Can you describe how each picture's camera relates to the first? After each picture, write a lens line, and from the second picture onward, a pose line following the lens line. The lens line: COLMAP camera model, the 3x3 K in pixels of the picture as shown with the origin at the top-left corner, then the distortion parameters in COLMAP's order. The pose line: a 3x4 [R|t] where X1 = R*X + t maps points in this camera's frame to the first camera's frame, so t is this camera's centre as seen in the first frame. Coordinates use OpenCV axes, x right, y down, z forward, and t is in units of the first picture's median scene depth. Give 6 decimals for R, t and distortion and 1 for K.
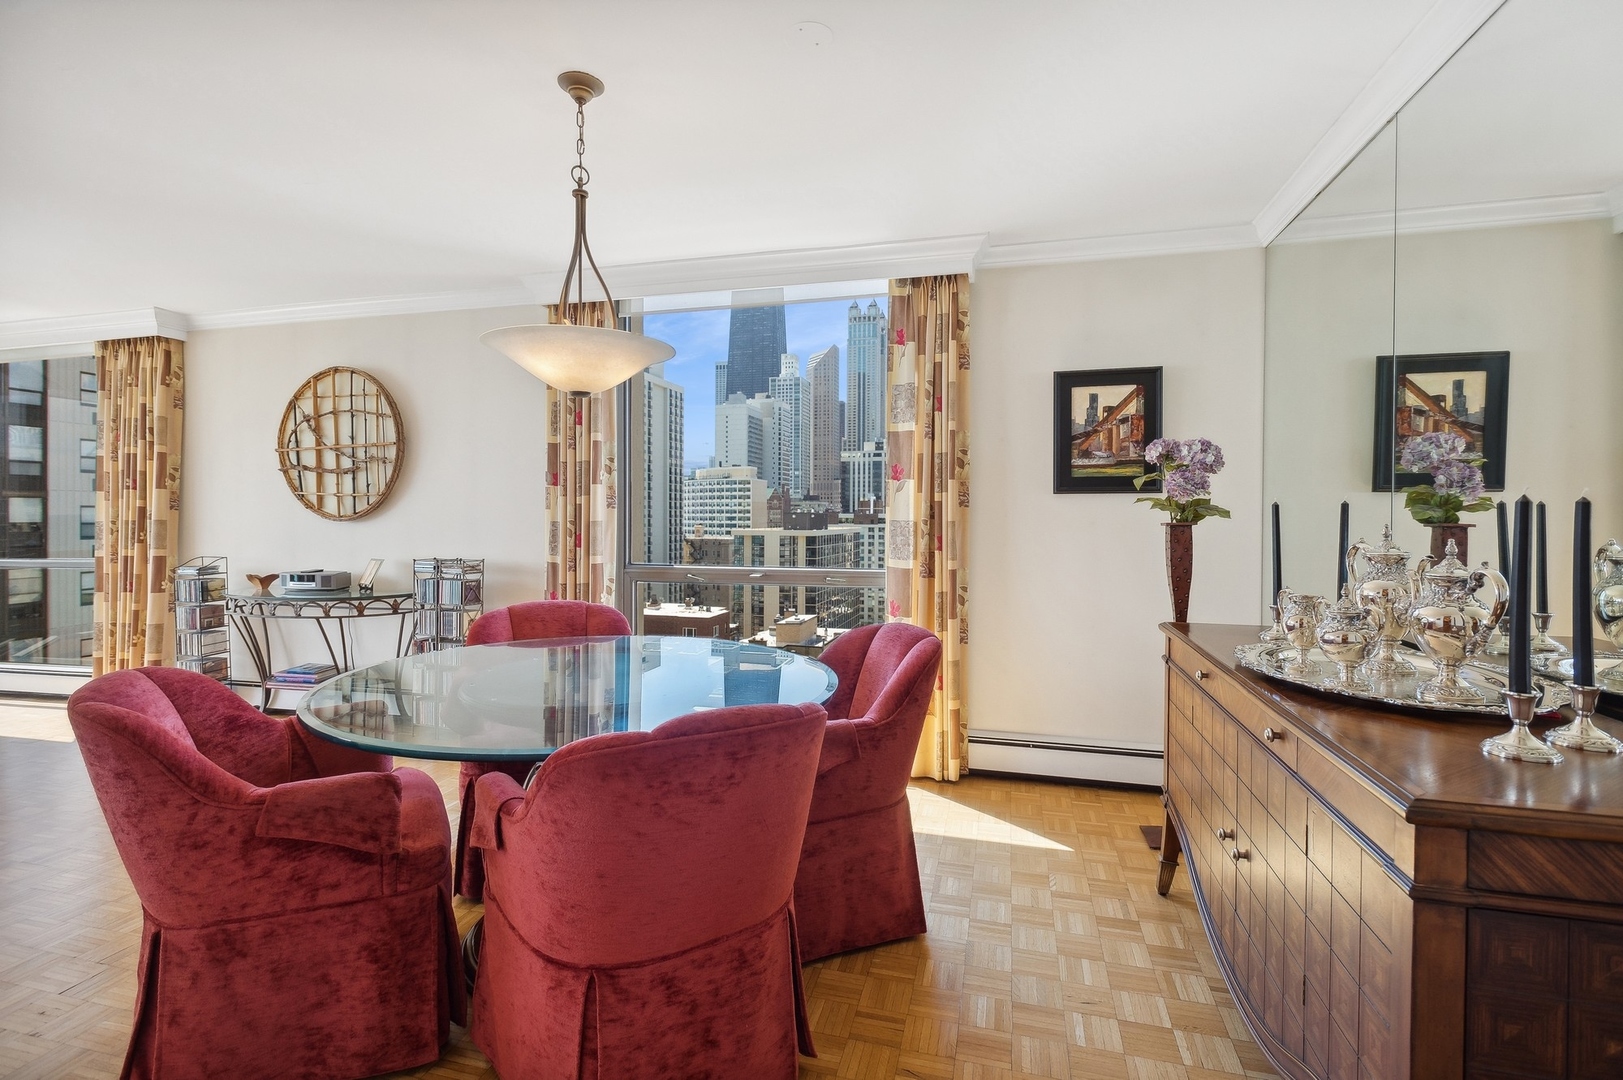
lens RADIAL K [[763.9, 0, 812.5], [0, 763.9, 510.6], [0, 0, 1]] dist [0.017450, -0.007386]
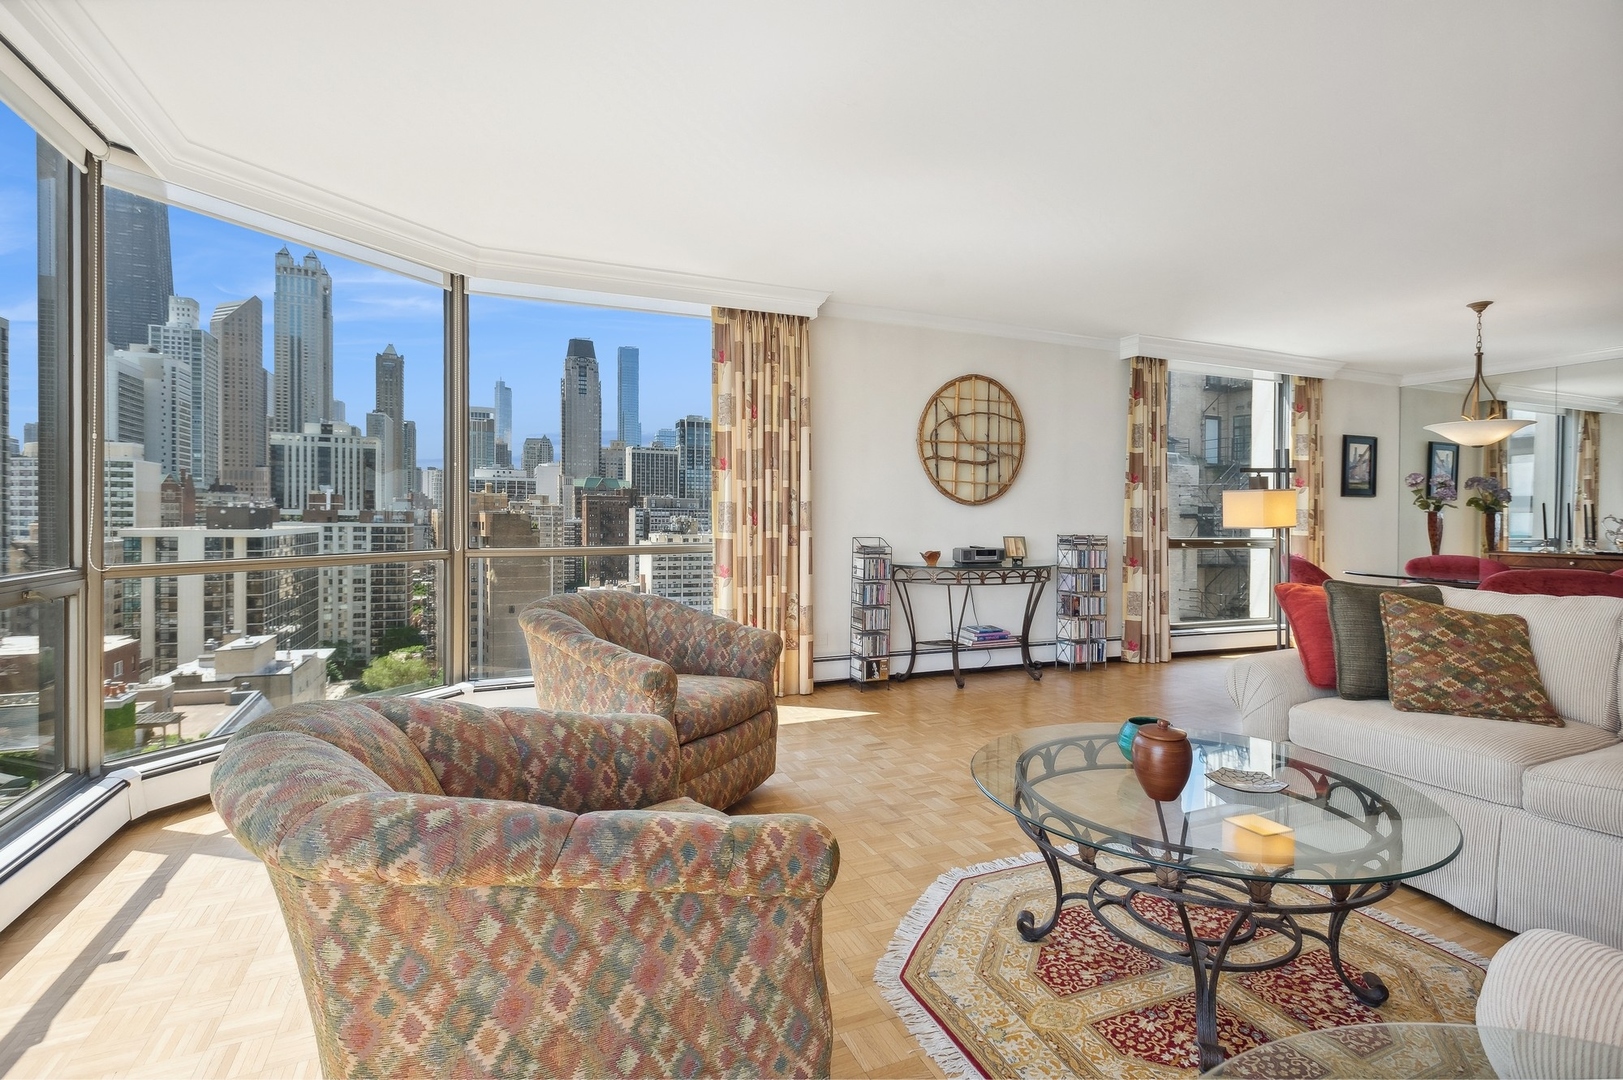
lens RADIAL K [[763.9, 0, 803.7], [0, 763.9, 541.2], [0, 0, 1]] dist [0.017450, -0.007386]
pose [[0.779954, -0.014146, 0.625677, -1.964000], [-0.012191, 0.999211, 0.037787, 0.033763], [-0.625718, -0.037100, 0.779166, 0.308423]]
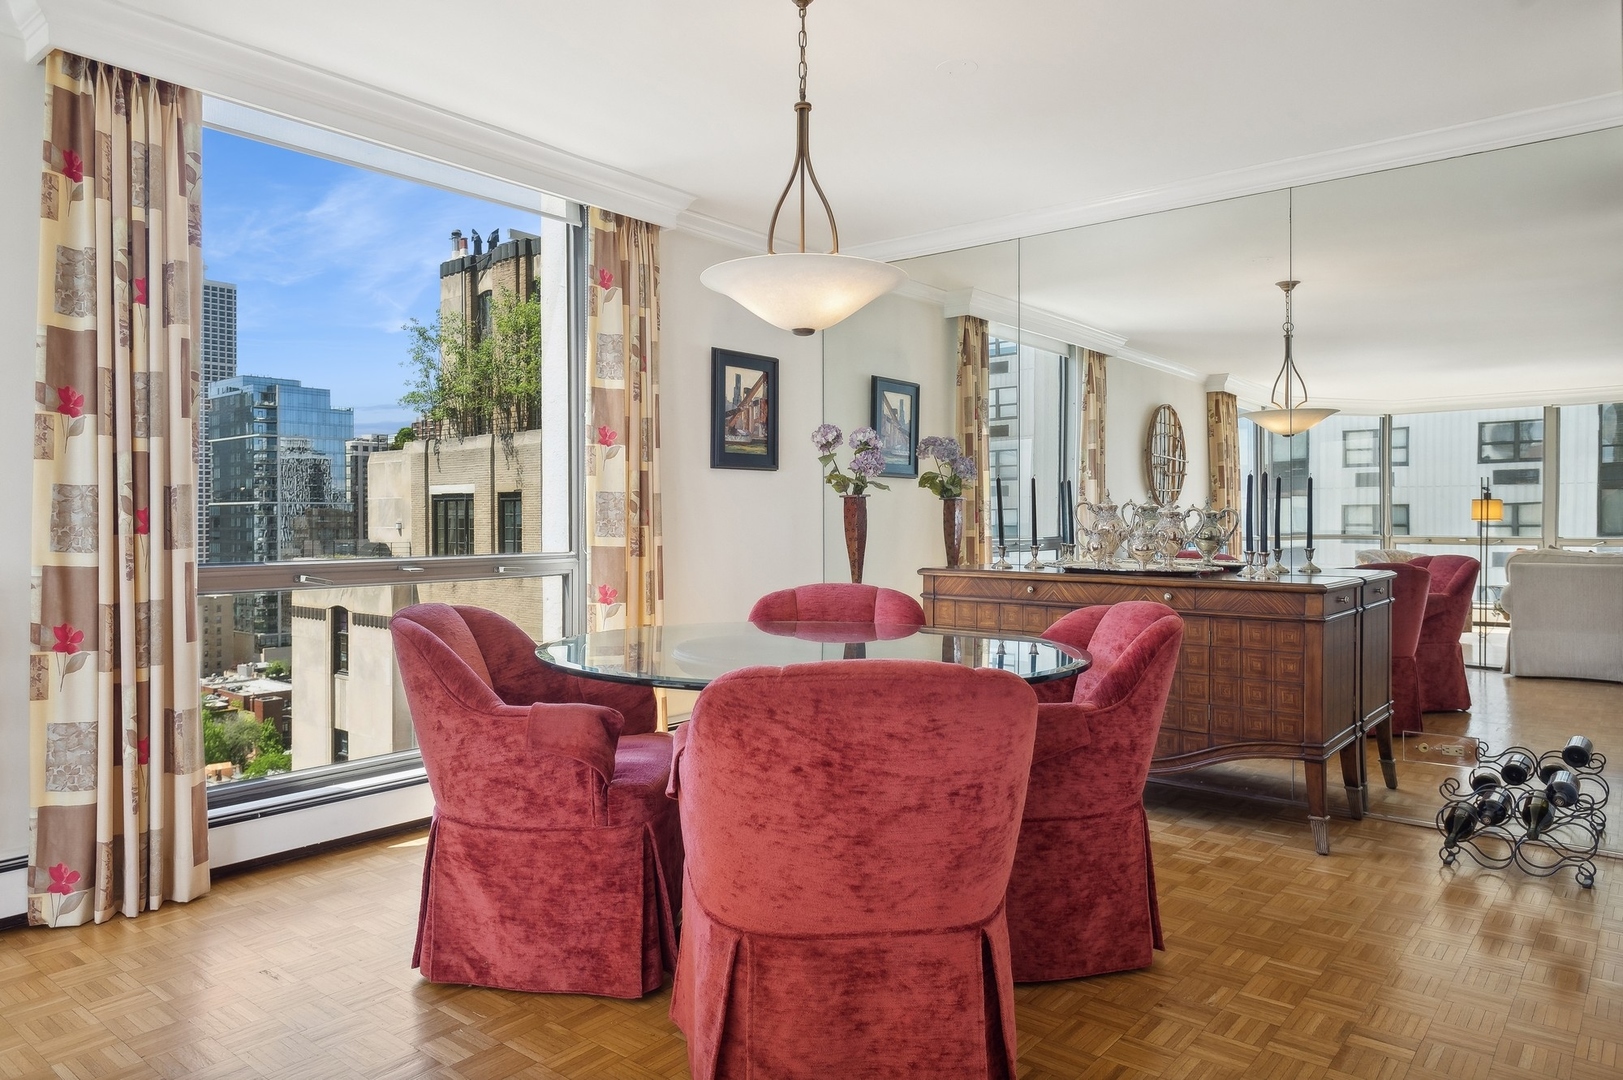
lens RADIAL K [[1061.6, 0, 799.8], [0, 1061.6, 519.7], [0, 0, 1]] dist [0.009334, -0.001632]
pose [[0.405837, -0.004897, 0.913932, -0.895943], [-0.003336, 0.999971, 0.006839, 0.035460], [-0.913939, -0.005824, 0.405809, 0.316683]]
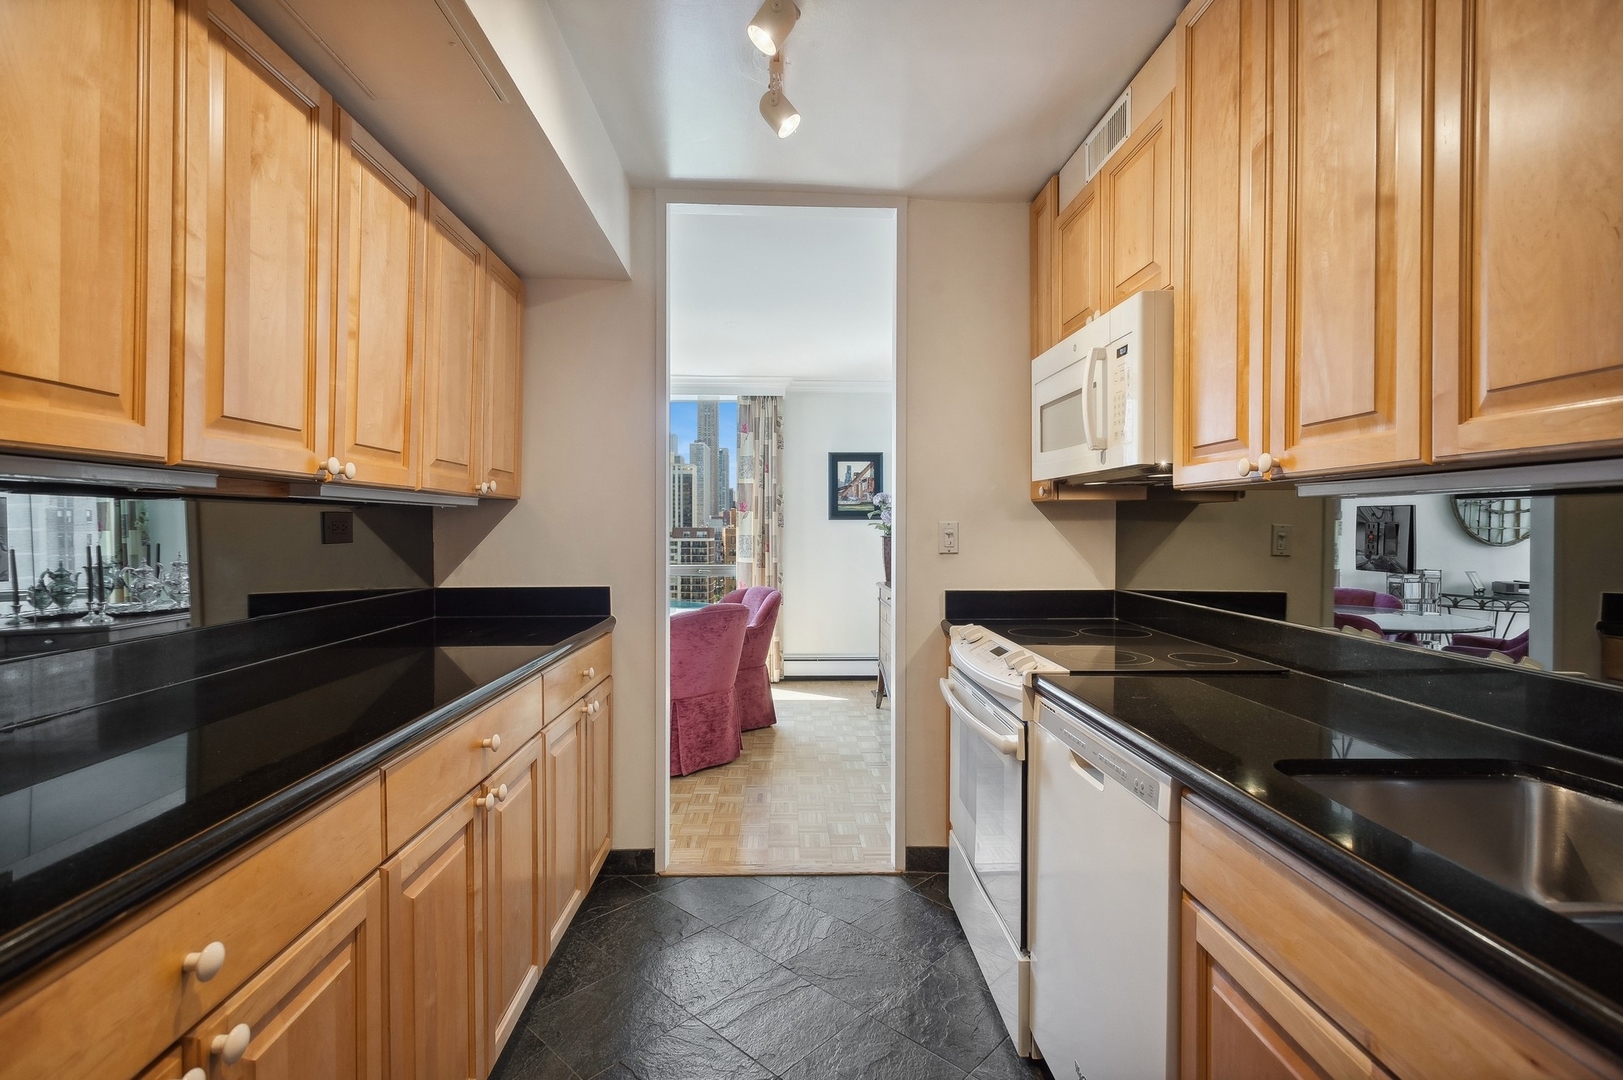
lens RADIAL K [[763.9, 0, 807.4], [0, 763.9, 529.6], [0, 0, 1]] dist [0.017450, -0.007386]
pose [[0.958370, -0.005094, 0.285485, -0.245772], [0.002809, 0.999961, 0.008413, -0.013365], [-0.285517, -0.007260, 0.958346, -0.707879]]
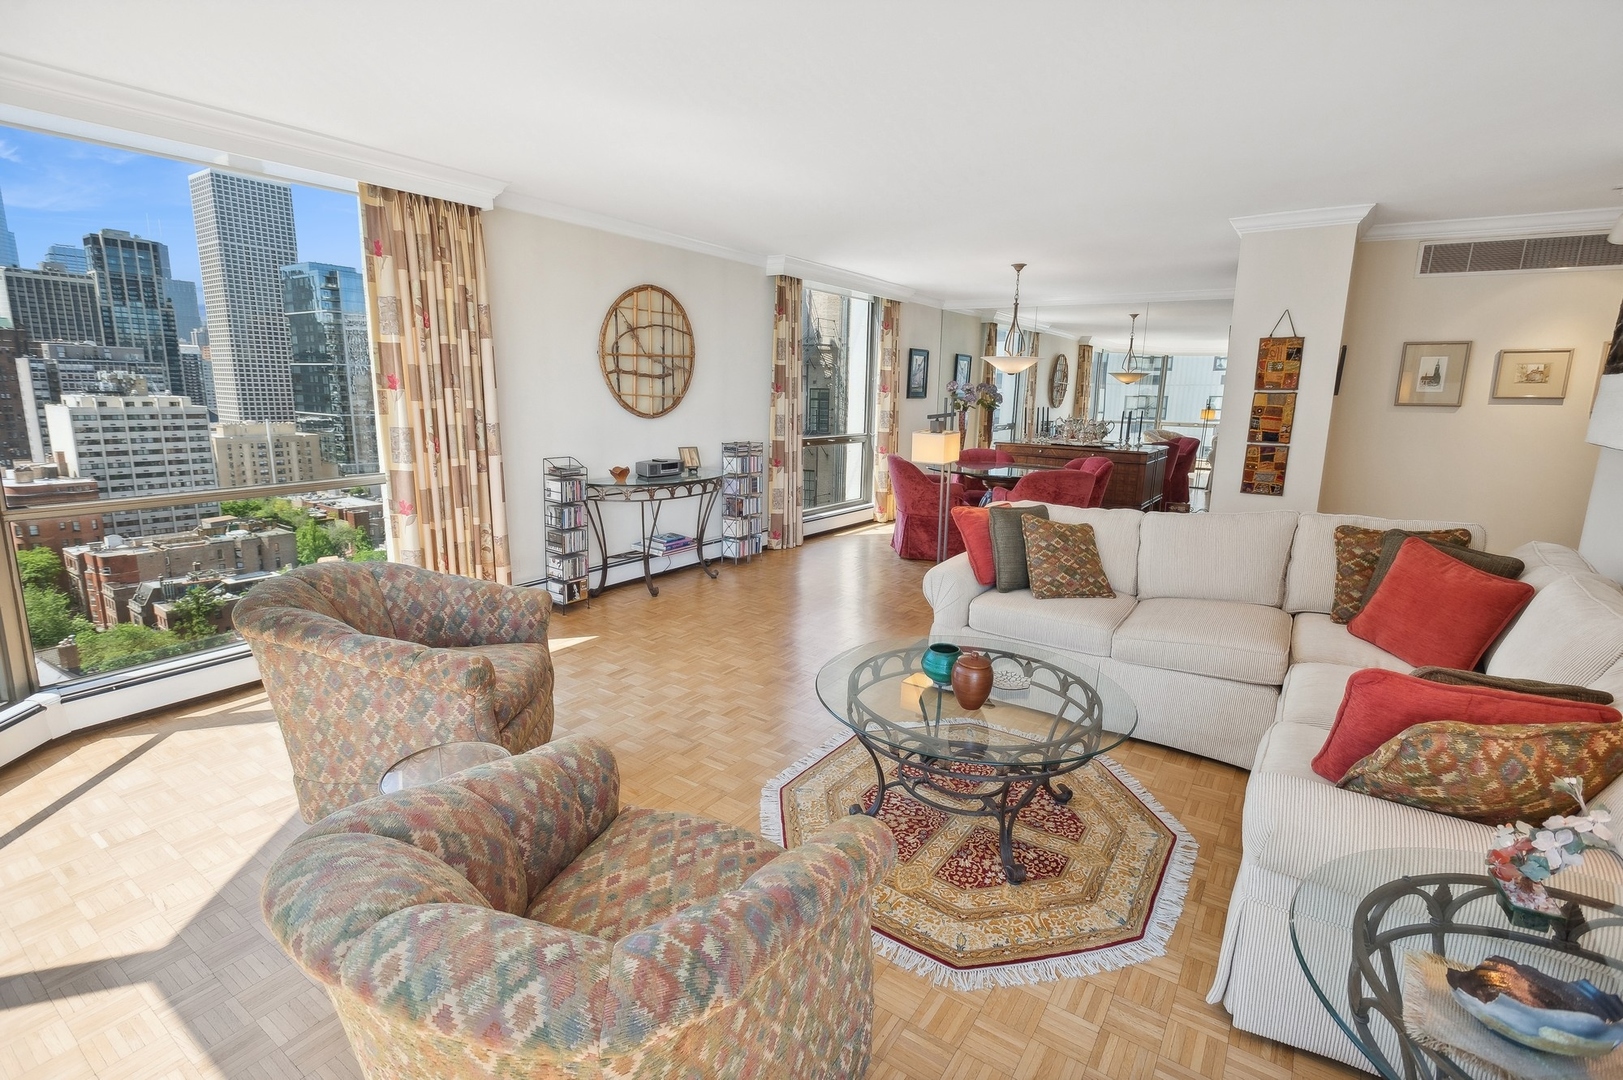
lens RADIAL K [[763.9, 0, 802.5], [0, 763.9, 537.2], [0, 0, 1]] dist [0.017450, -0.007386]
pose [[0.326322, -0.179005, 0.928155, -2.123995], [-0.026874, 0.979752, 0.198405, -0.061216], [-0.944877, -0.089687, 0.314904, 0.485589]]
